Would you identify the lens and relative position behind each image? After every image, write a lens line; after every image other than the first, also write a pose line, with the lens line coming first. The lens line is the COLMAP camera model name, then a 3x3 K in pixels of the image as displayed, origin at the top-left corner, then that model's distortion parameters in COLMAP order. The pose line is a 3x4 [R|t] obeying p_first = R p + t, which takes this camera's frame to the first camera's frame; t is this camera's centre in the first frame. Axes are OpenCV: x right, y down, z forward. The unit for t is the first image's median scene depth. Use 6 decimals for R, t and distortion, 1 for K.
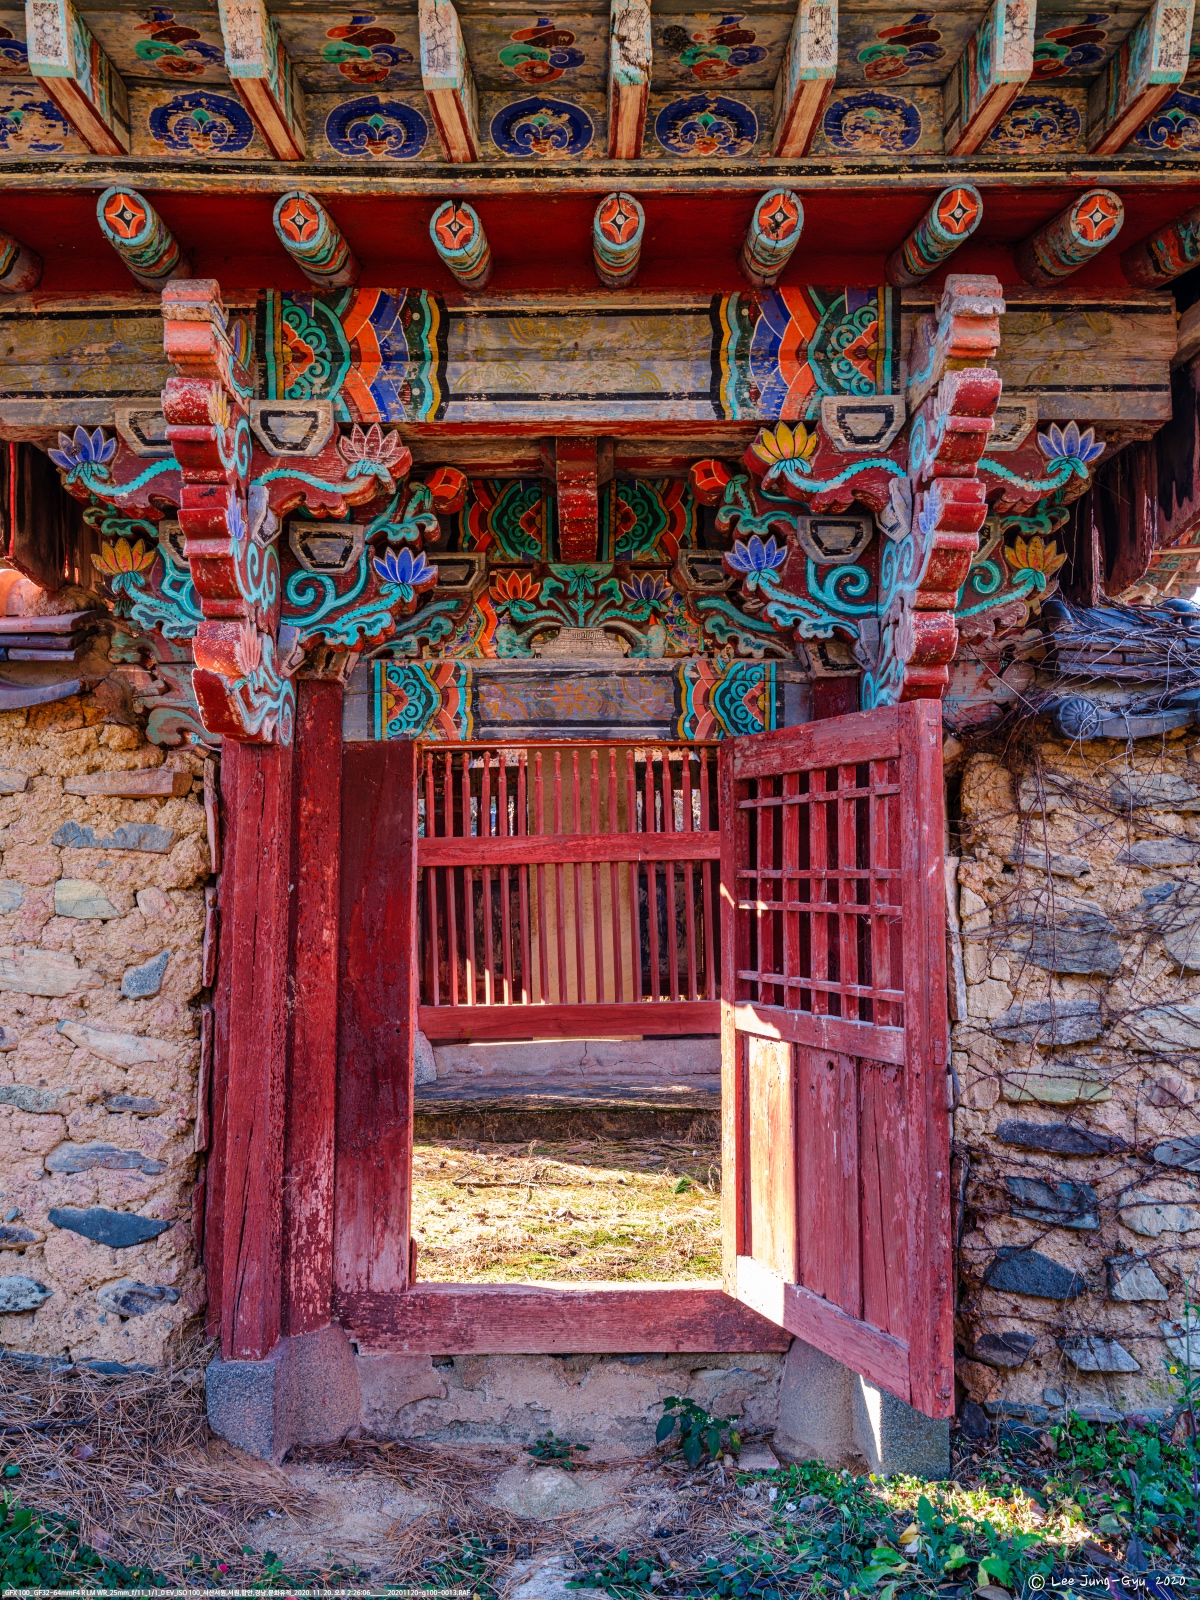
lens RADIAL K [[1198.2, 0, 594.6], [0, 1198.2, 788.7], [0, 0, 1]] dist [-0.004066, -0.000006]
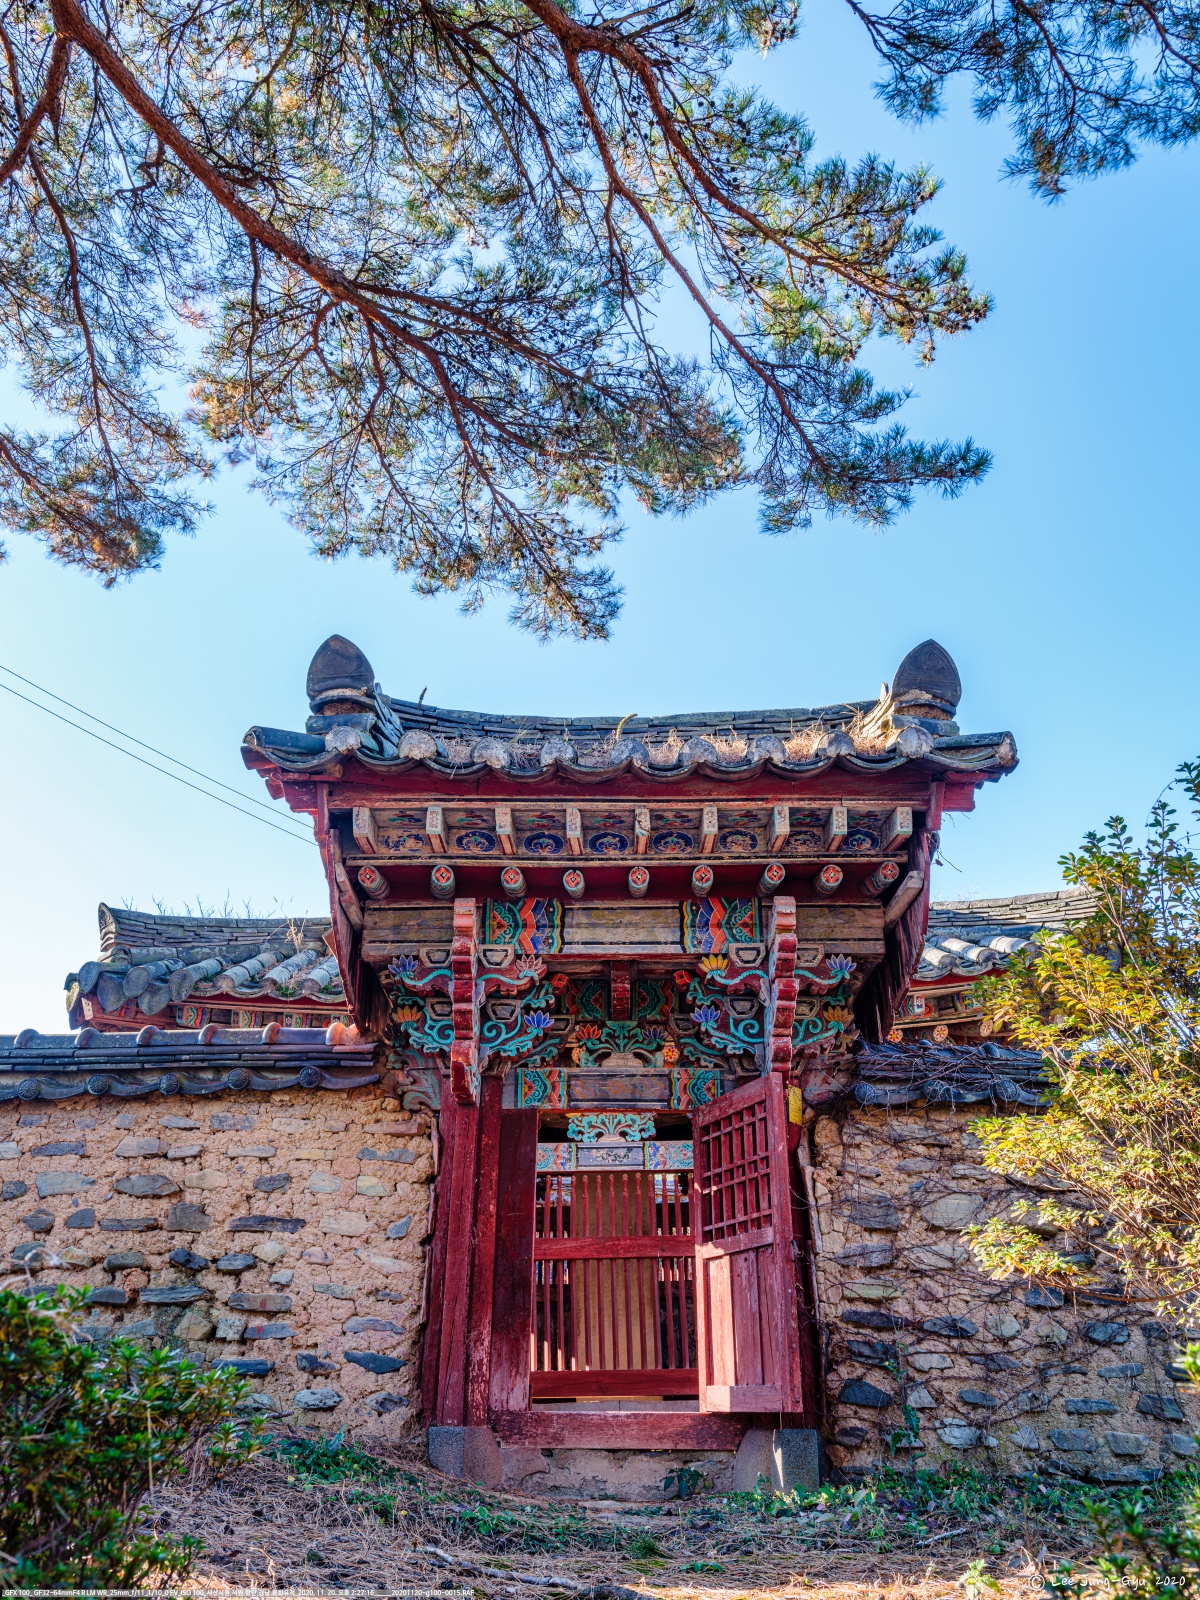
lens RADIAL K [[1198.2, 0, 594.6], [0, 1198.2, 788.7], [0, 0, 1]] dist [-0.004066, -0.000006]
pose [[0.999791, -0.000811, -0.020424, -0.016826], [-0.007645, 0.911853, -0.410446, 0.313313], [0.018956, 0.410516, 0.911656, -1.103852]]
